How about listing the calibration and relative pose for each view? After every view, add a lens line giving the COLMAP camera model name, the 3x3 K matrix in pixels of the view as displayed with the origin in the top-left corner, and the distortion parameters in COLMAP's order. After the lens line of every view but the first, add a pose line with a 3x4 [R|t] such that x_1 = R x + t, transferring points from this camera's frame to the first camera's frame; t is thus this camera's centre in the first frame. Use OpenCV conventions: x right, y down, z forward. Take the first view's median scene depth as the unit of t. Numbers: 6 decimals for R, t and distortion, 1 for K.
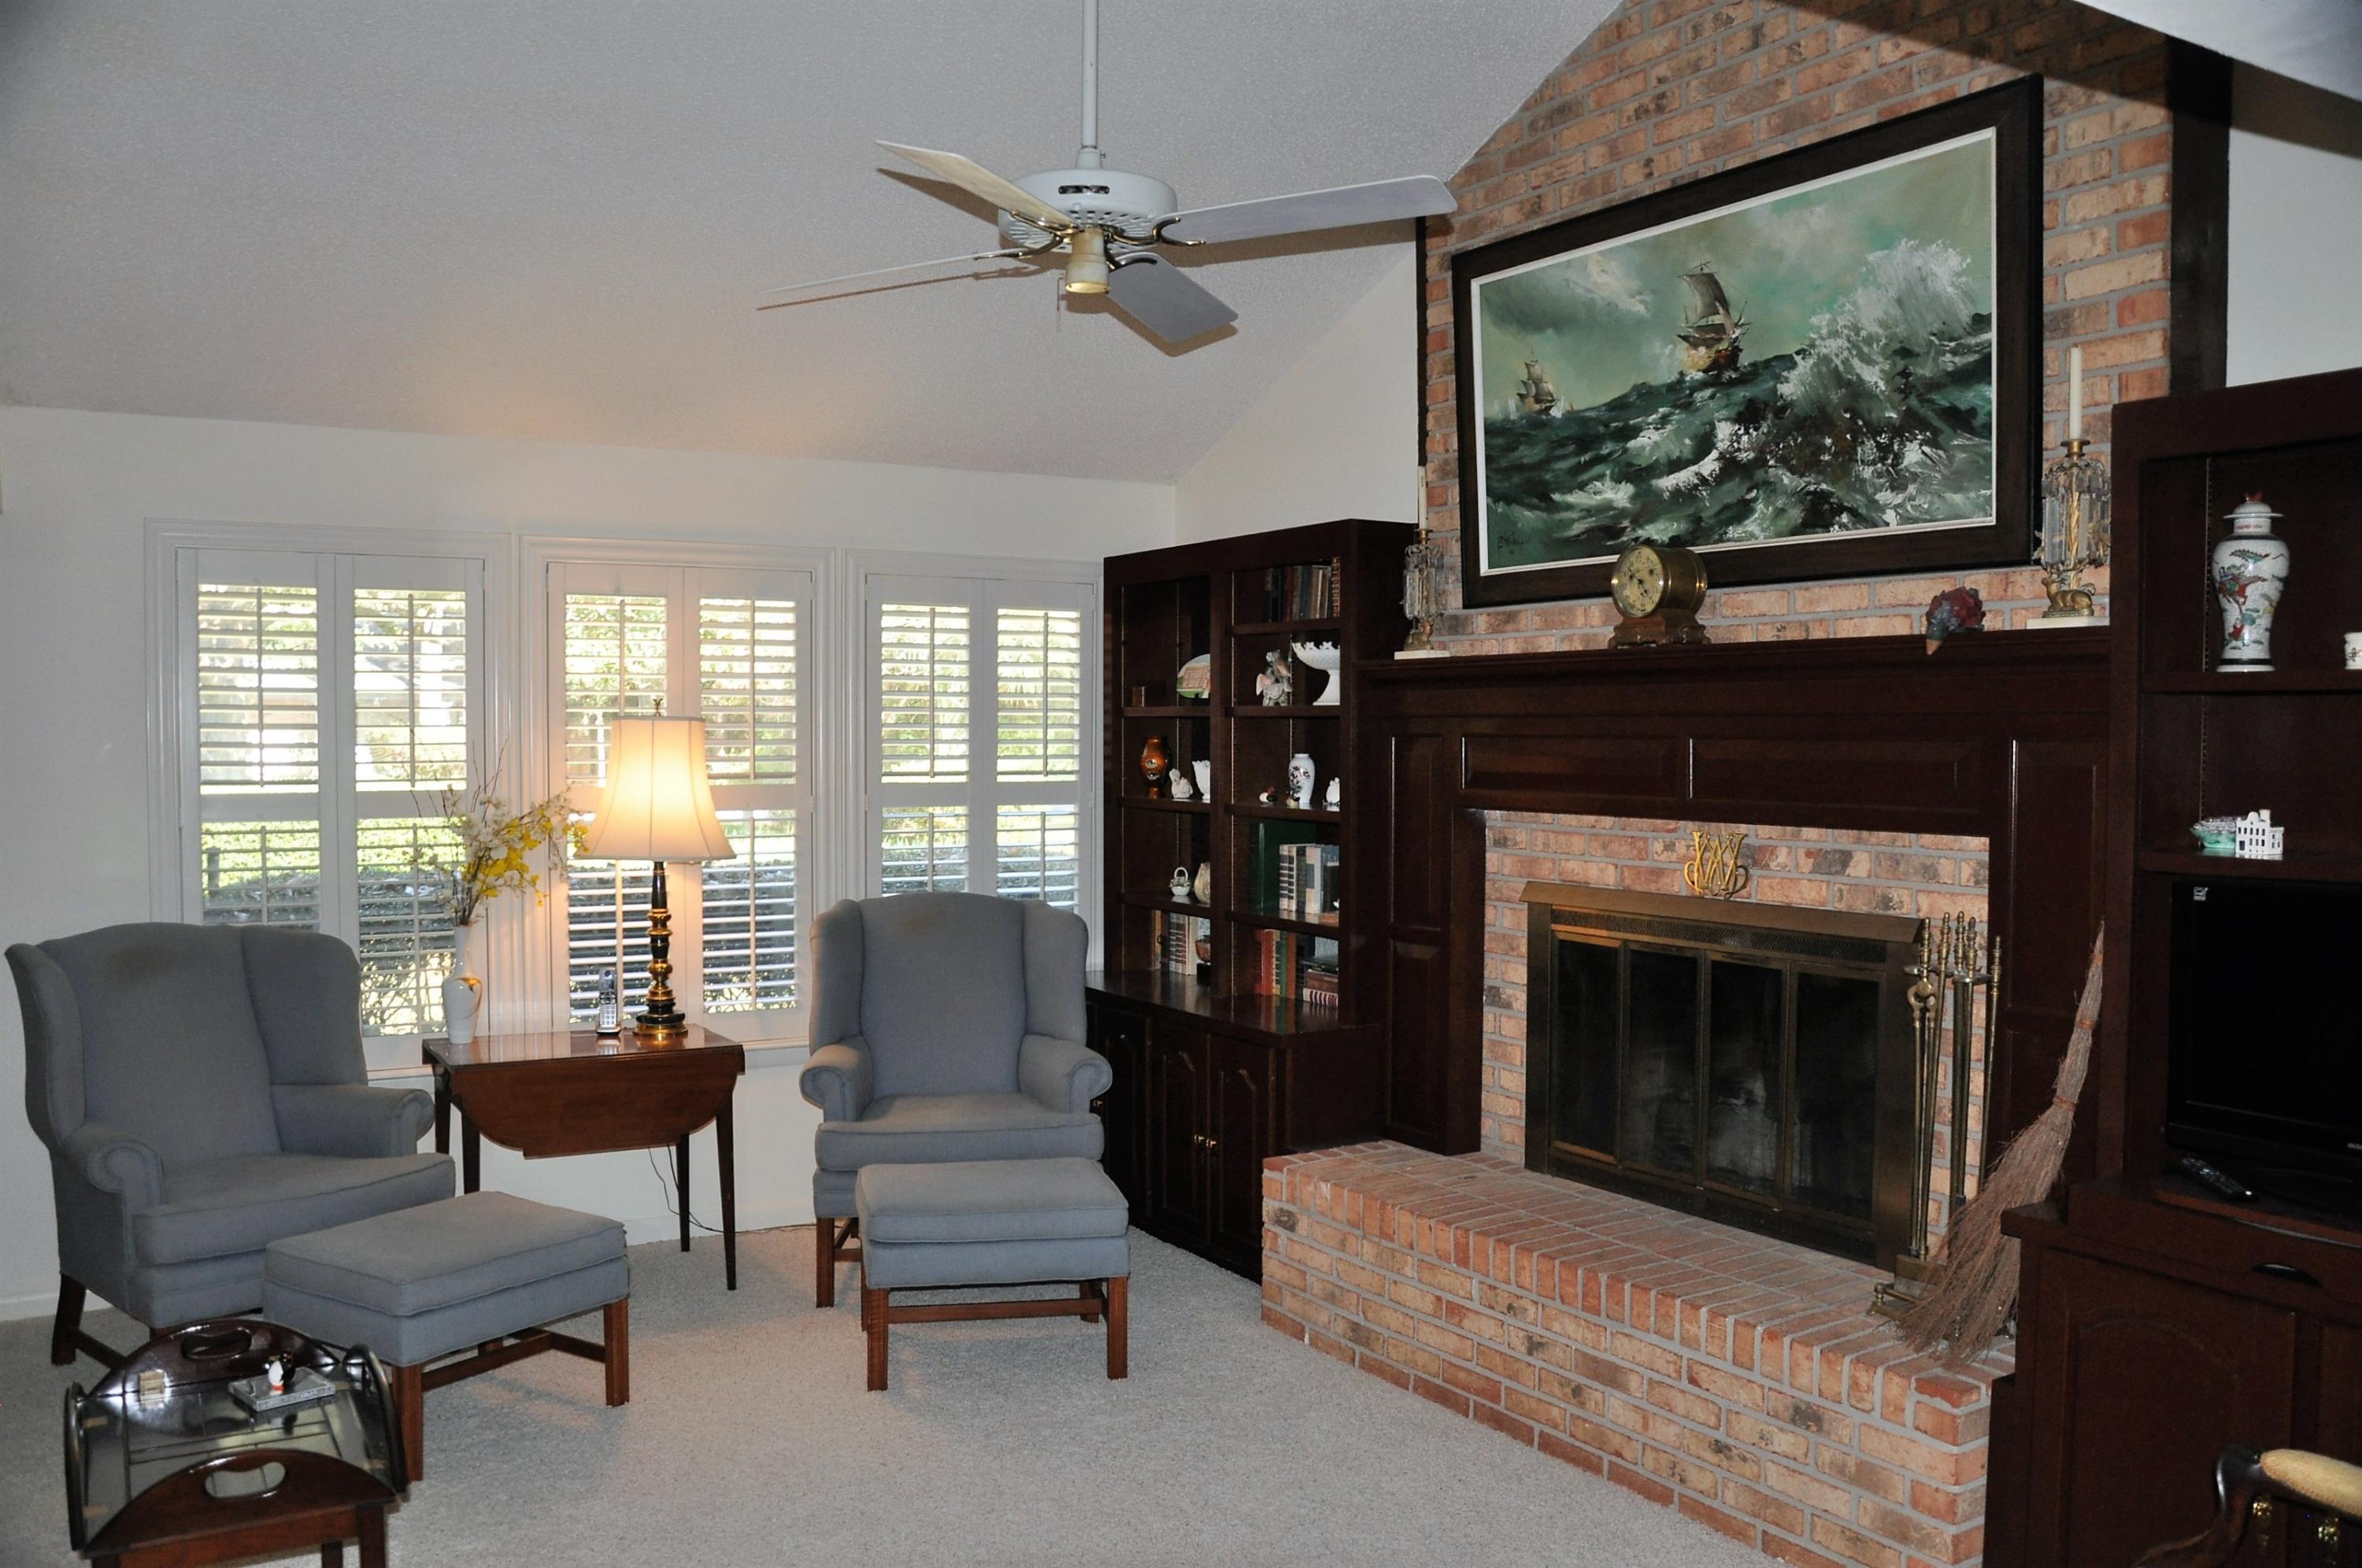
lens RADIAL K [[1854.2, 0, 1143.7], [0, 1854.2, 816.4], [0, 0, 1]] dist [-0.156463, 0.121117]
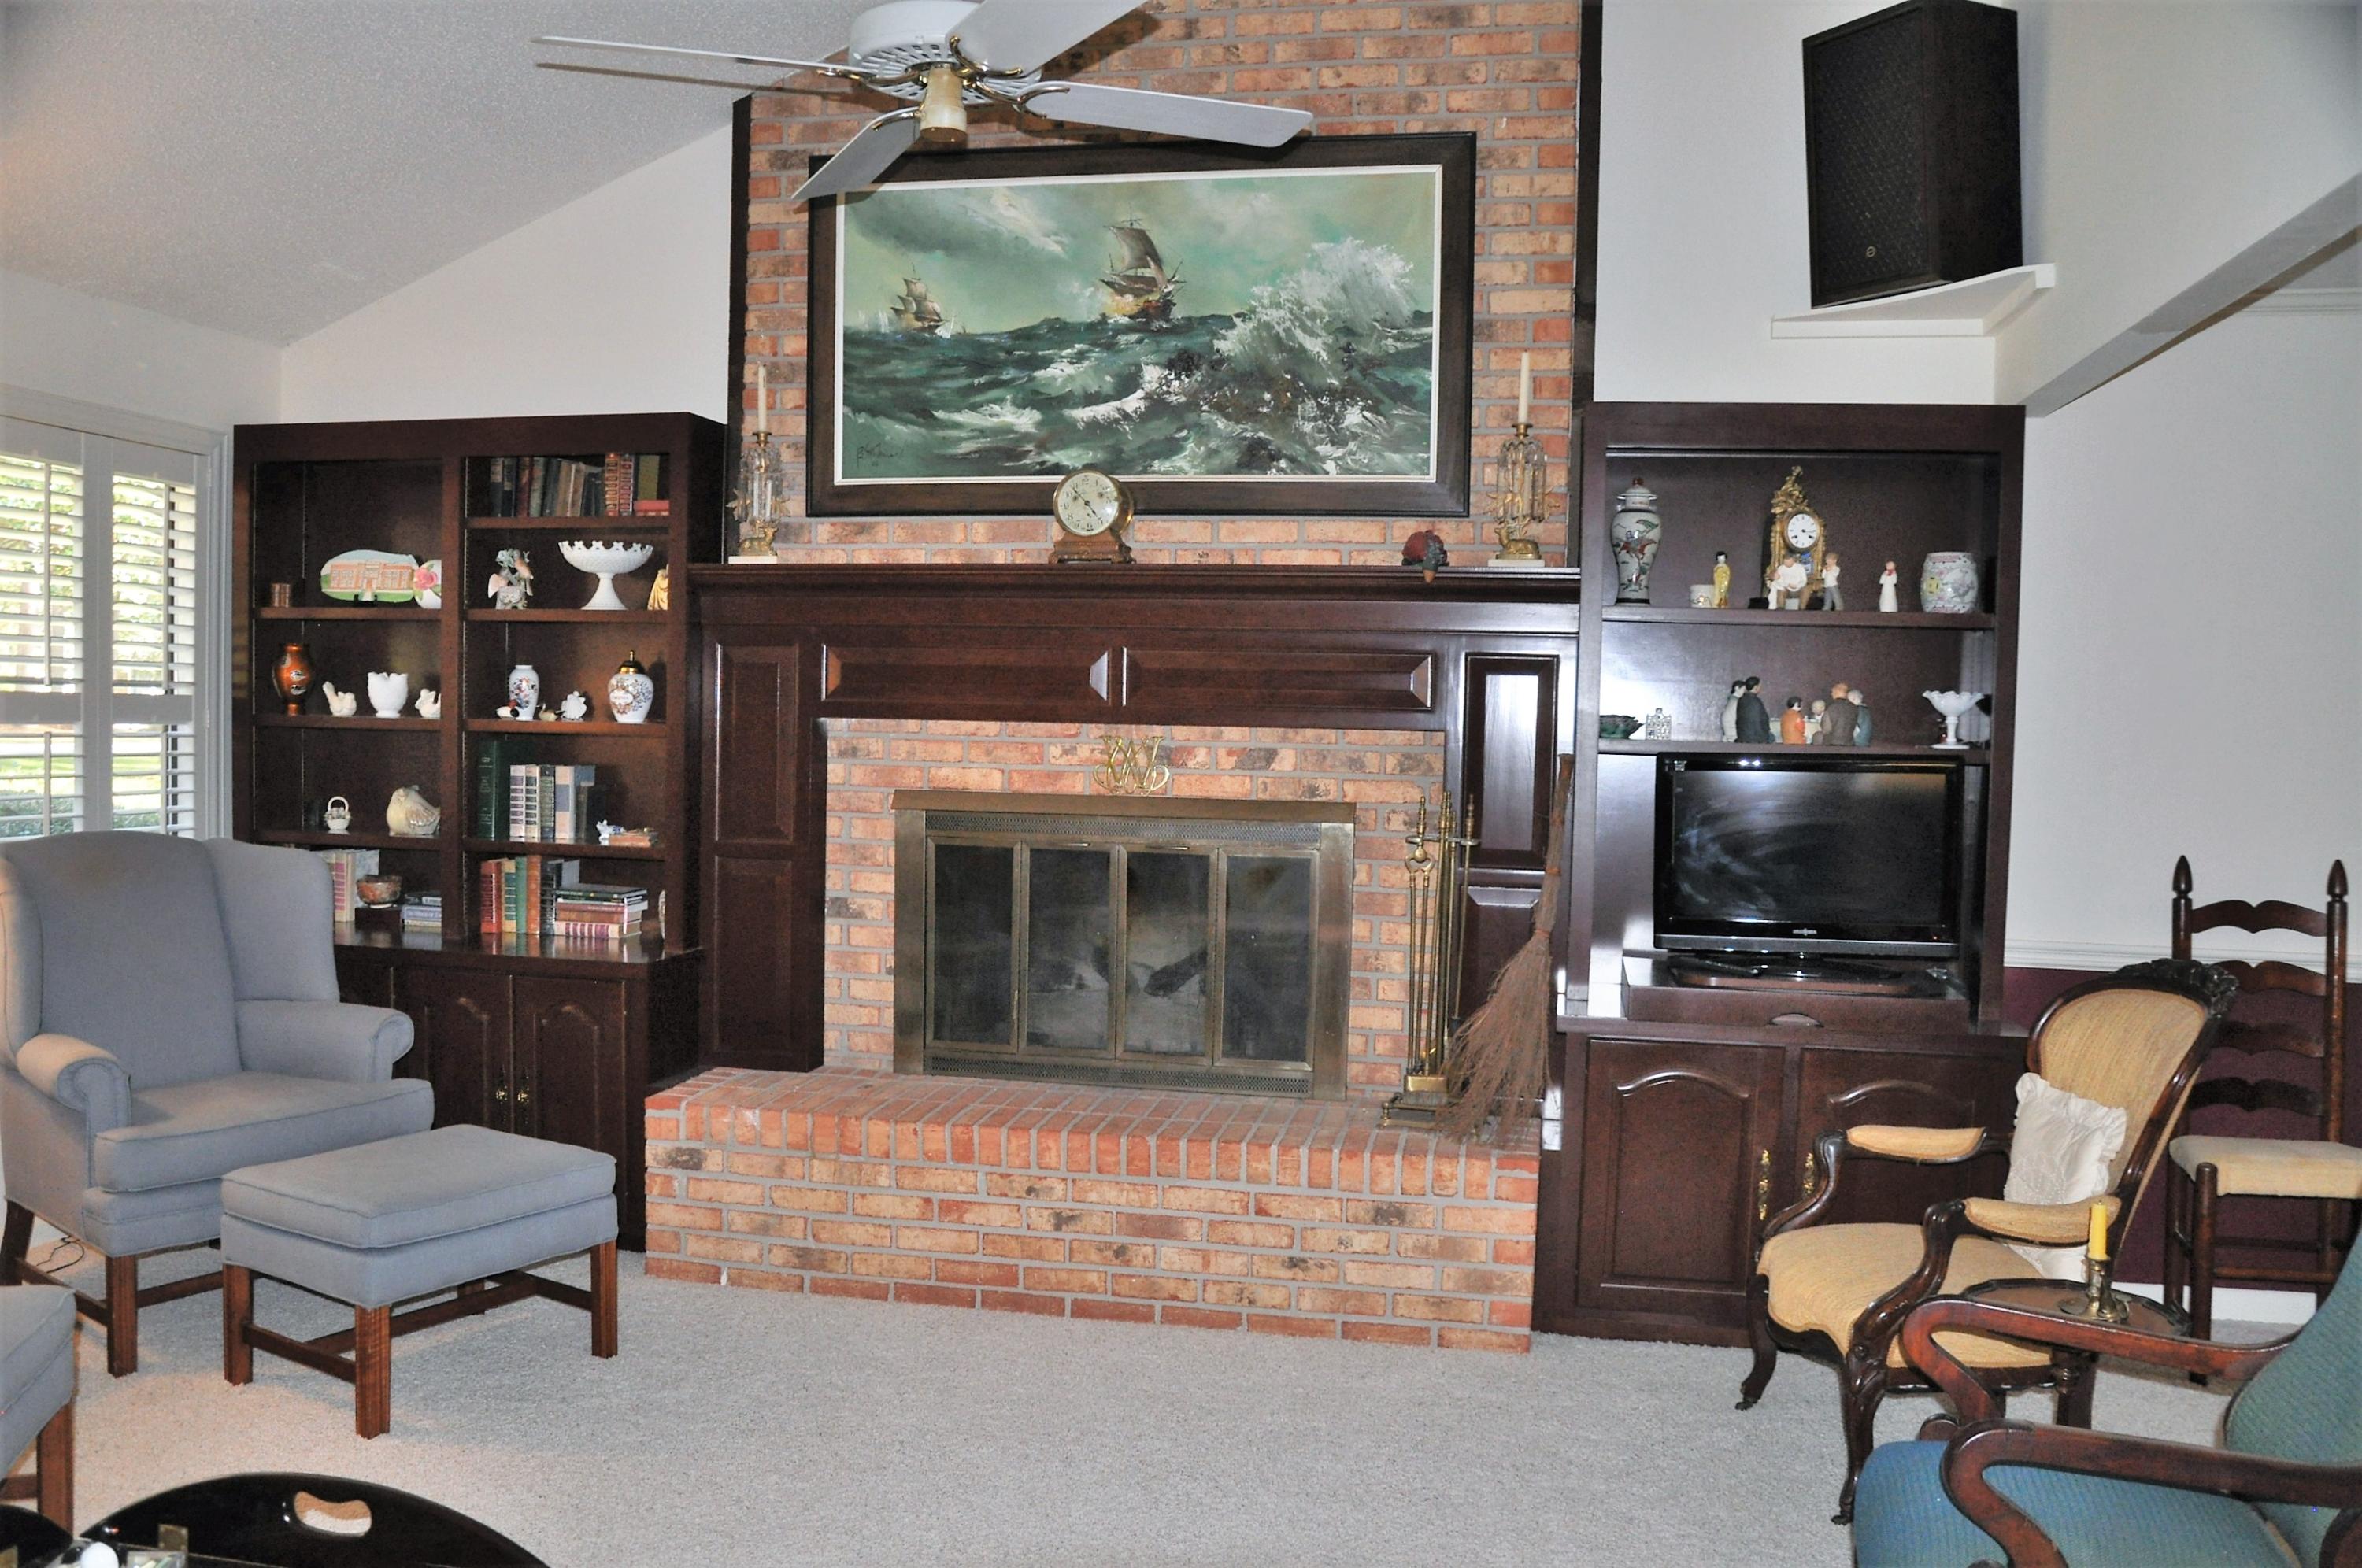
lens RADIAL K [[1861.6, 0, 1168.3], [0, 1861.6, 813.5], [0, 0, 1]] dist [-0.154892, 0.123815]
pose [[0.676559, -0.027082, 0.735891, -0.511520], [0.011697, 0.999593, 0.026033, 0.027185], [-0.736296, -0.009006, 0.676600, 0.226814]]
